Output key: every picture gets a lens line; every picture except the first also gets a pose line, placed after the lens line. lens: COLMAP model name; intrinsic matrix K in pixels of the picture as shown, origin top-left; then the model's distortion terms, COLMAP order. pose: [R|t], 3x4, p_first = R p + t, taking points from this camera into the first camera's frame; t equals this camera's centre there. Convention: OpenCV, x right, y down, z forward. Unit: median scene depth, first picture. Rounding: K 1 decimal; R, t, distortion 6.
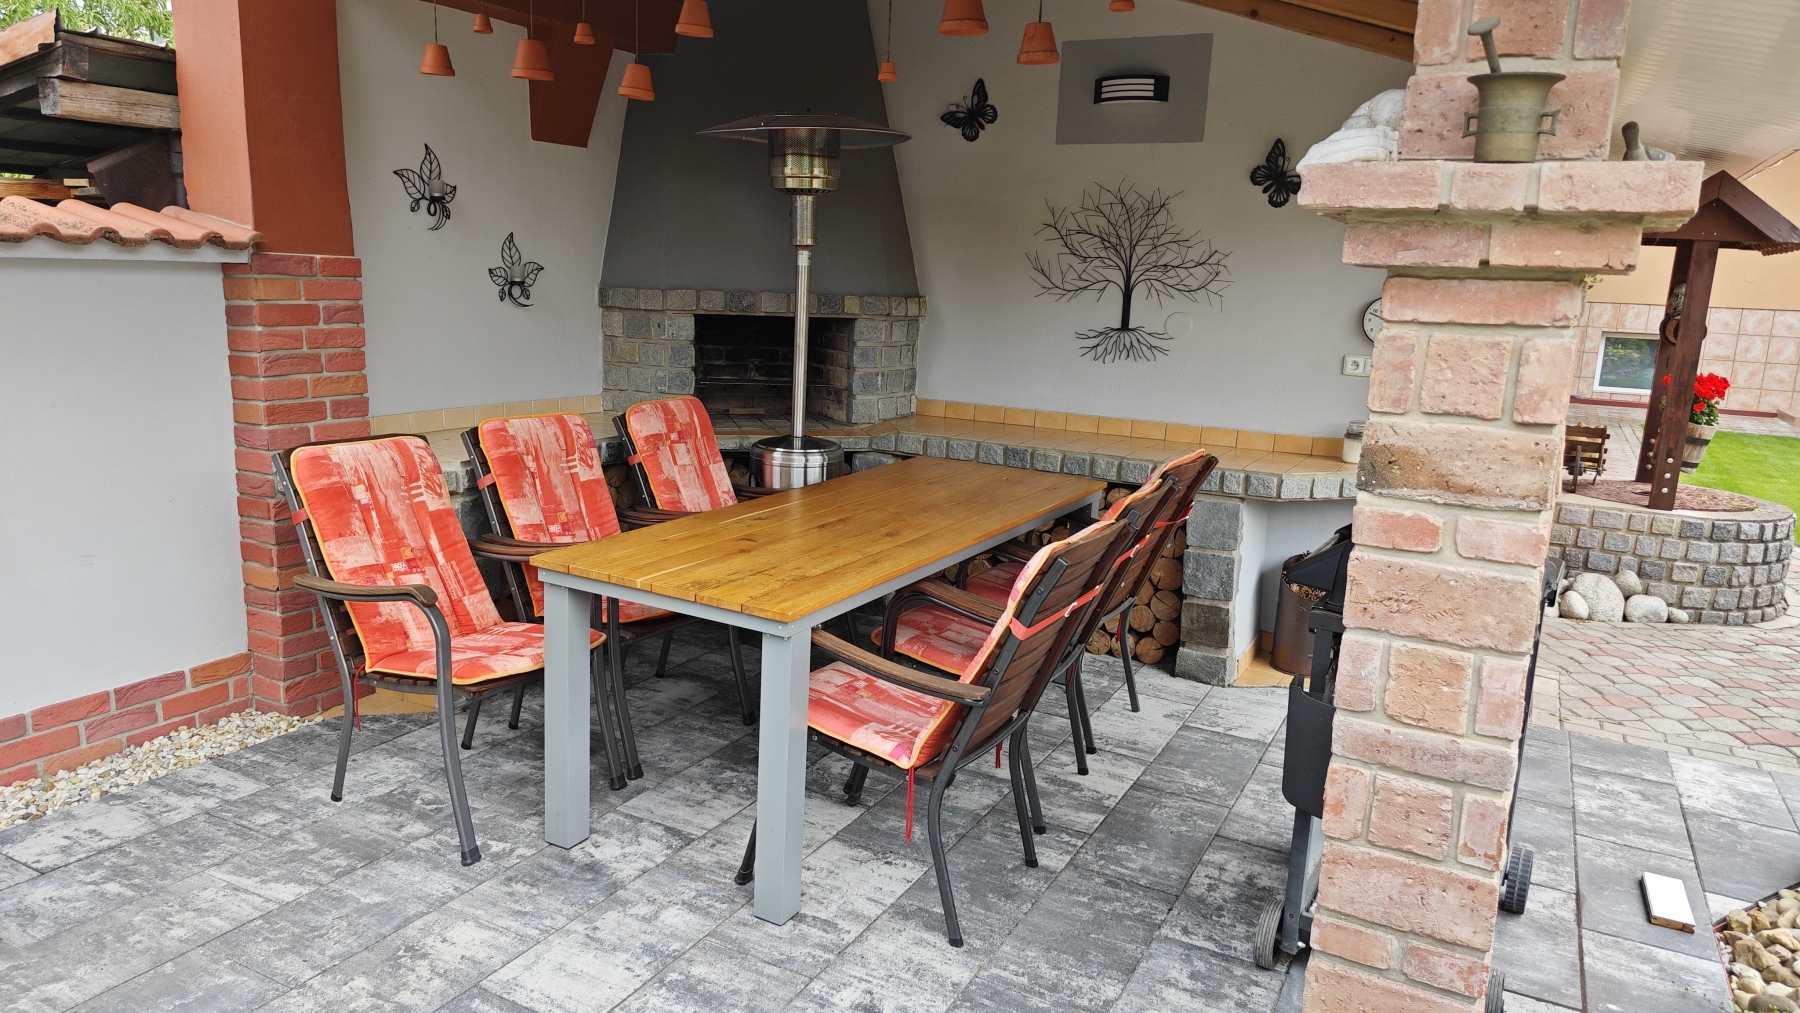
lens RADIAL K [[1205.4, 0, 905.5], [0, 1205.4, 500.2], [0, 0, 1]] dist [0.036951, -0.005391]
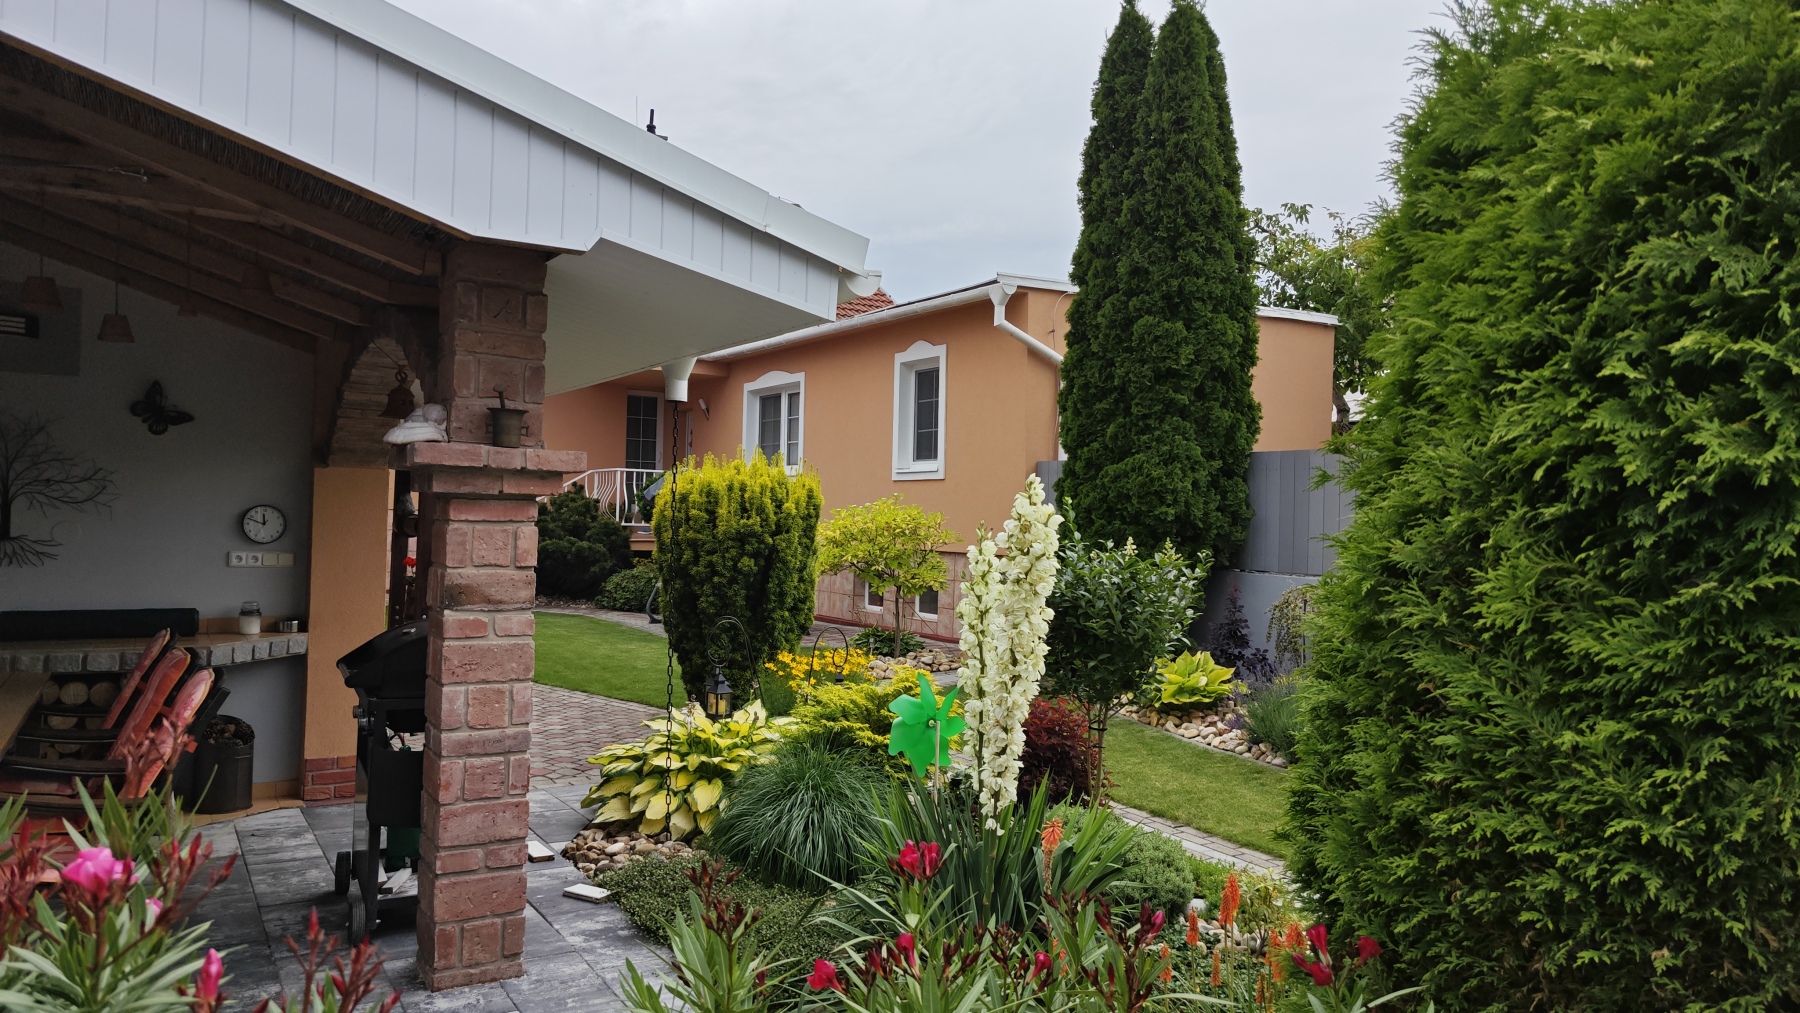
lens RADIAL K [[1205.4, 0, 901.8], [0, 1205.4, 511.2], [0, 0, 1]] dist [0.036951, -0.005391]
pose [[0.511897, -0.019723, 0.858820, -0.376672], [0.152741, 0.985896, -0.068399, 0.033838], [-0.845359, 0.166191, 0.507690, -0.251325]]
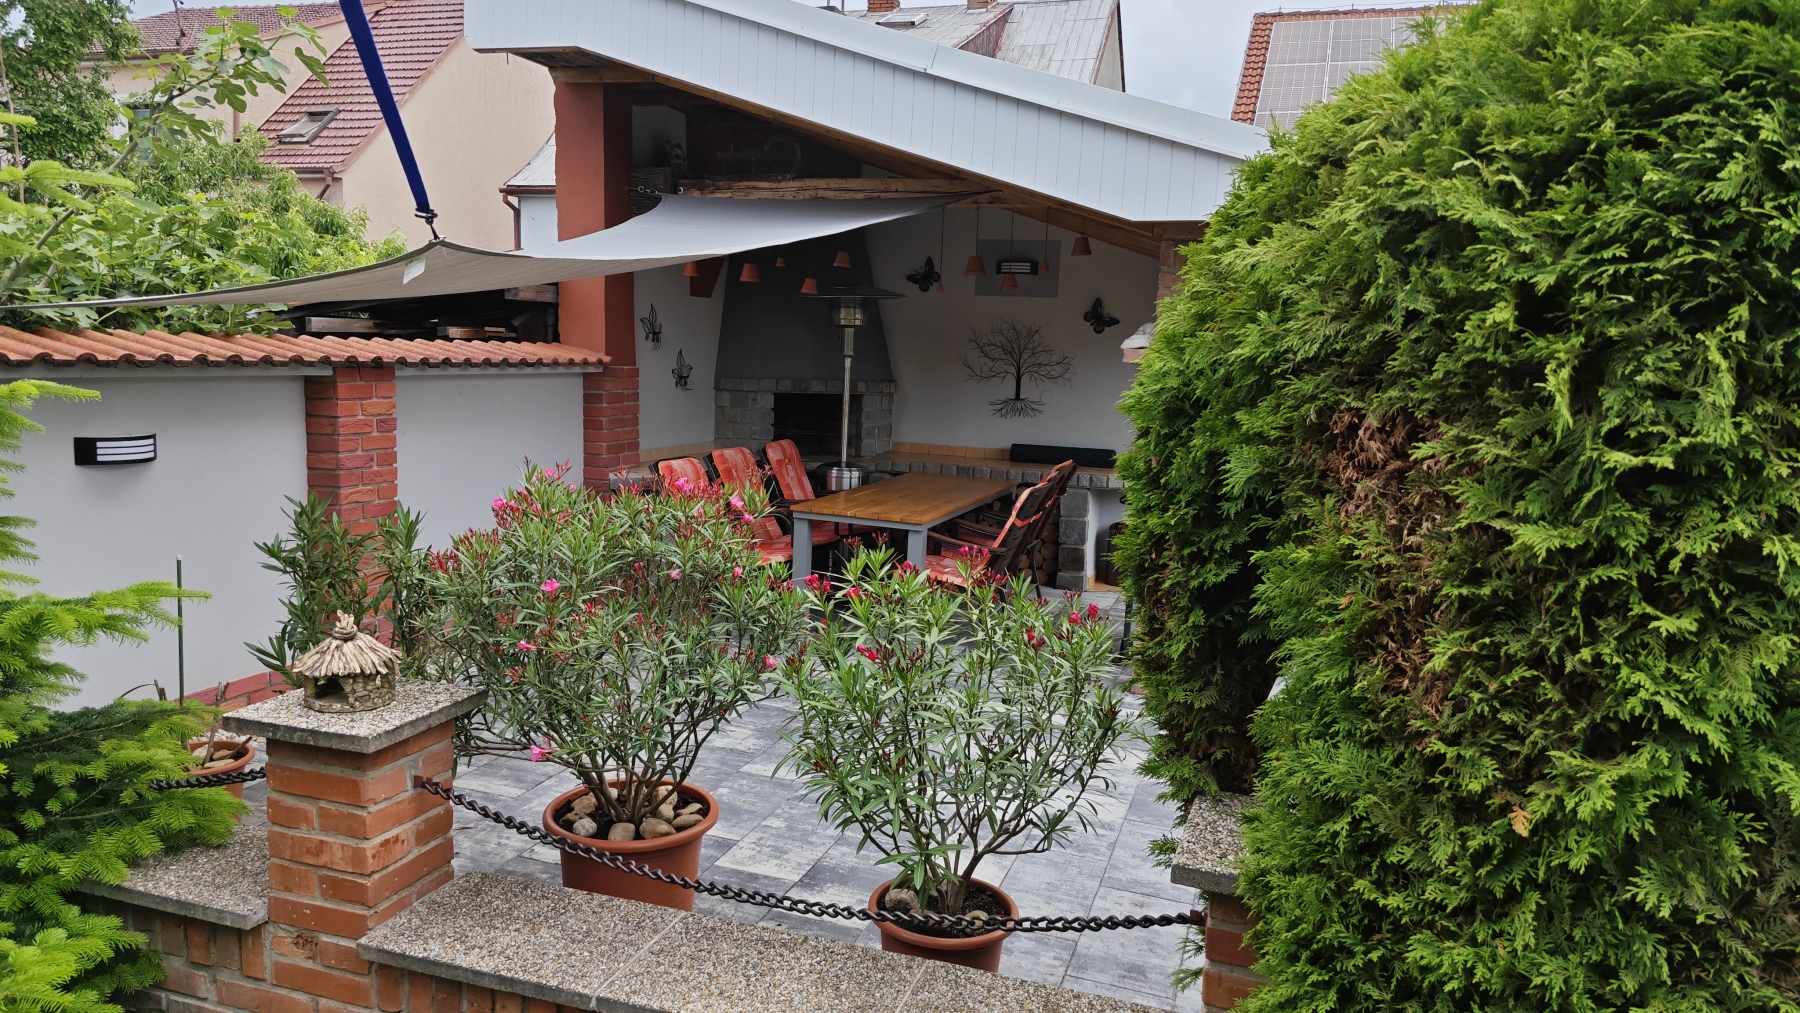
lens RADIAL K [[1205.4, 0, 897.8], [0, 1205.4, 490.1], [0, 0, 1]] dist [0.036951, -0.005391]
pose [[0.987999, -0.021026, 0.153022, -0.287080], [0.030484, 0.997749, -0.059726, 0.098631], [-0.151422, 0.063674, 0.986416, -0.765388]]
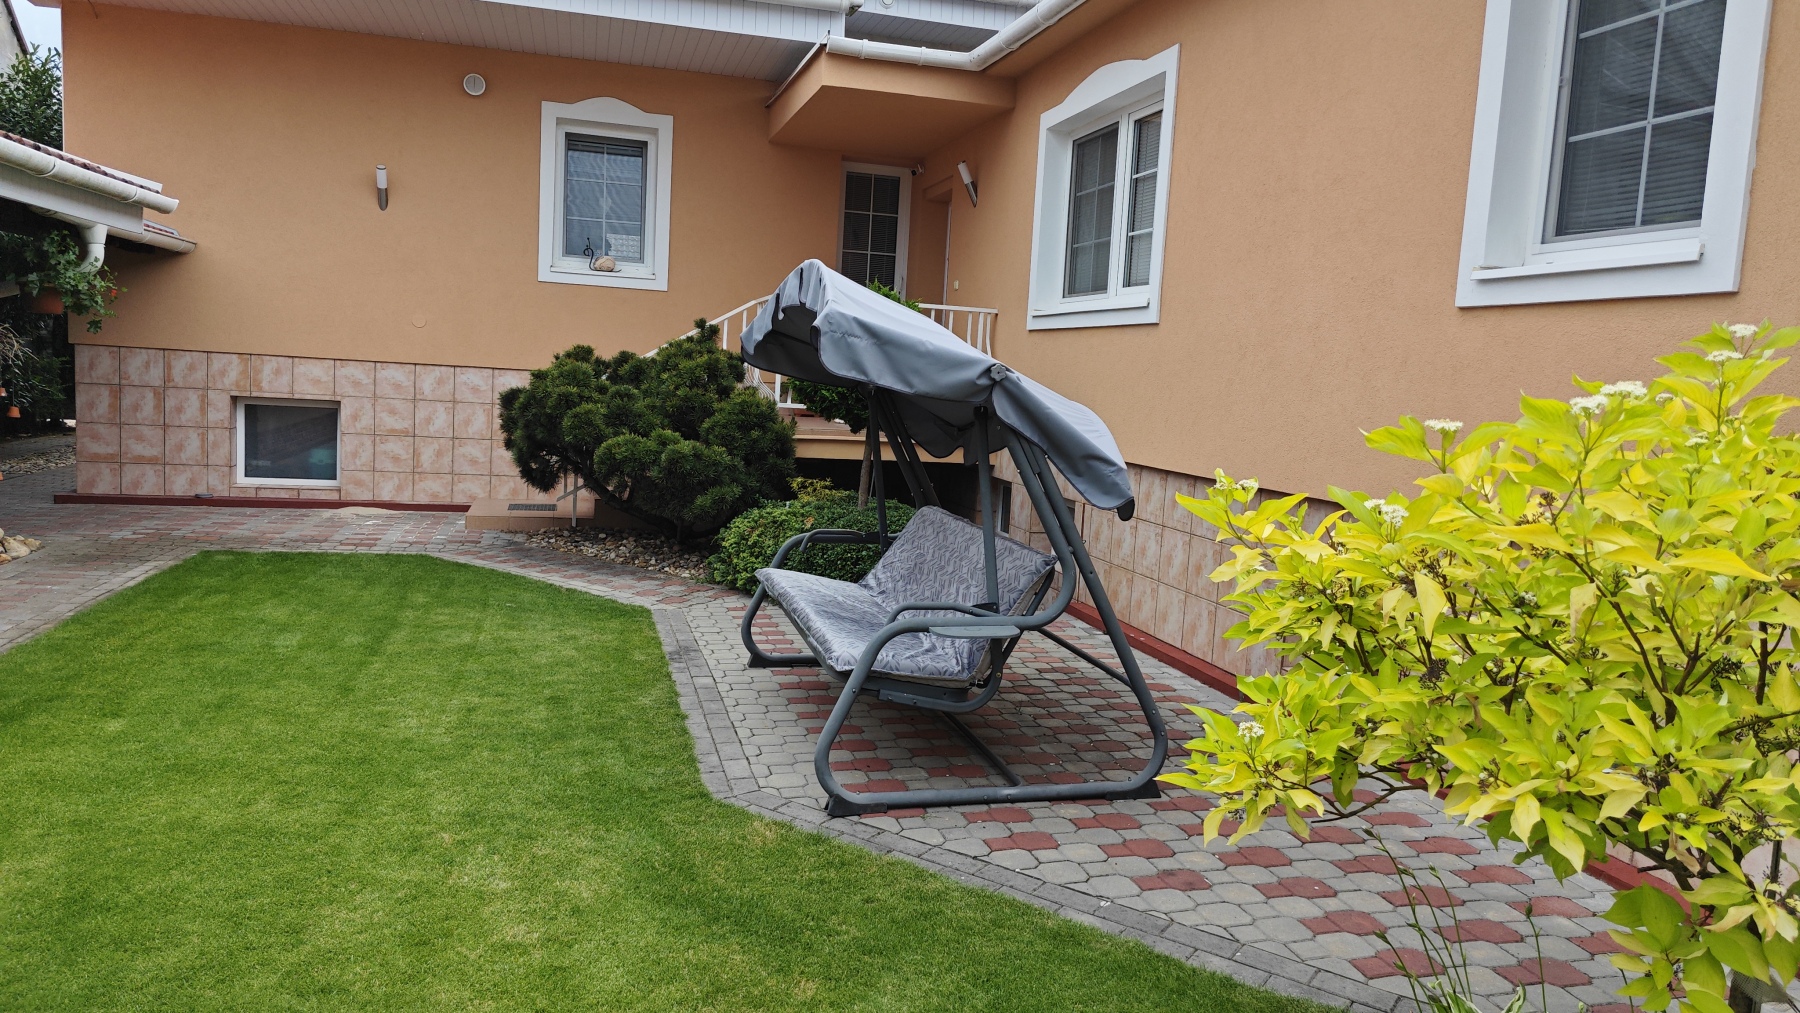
lens RADIAL K [[1205.4, 0, 891.5], [0, 1205.4, 504.9], [0, 0, 1]] dist [0.036951, -0.005391]
pose [[0.733970, -0.075225, 0.675003, 3.098629], [0.101710, 0.994814, 0.000271, -0.351027], [-0.671523, 0.068456, 0.737815, 2.239553]]
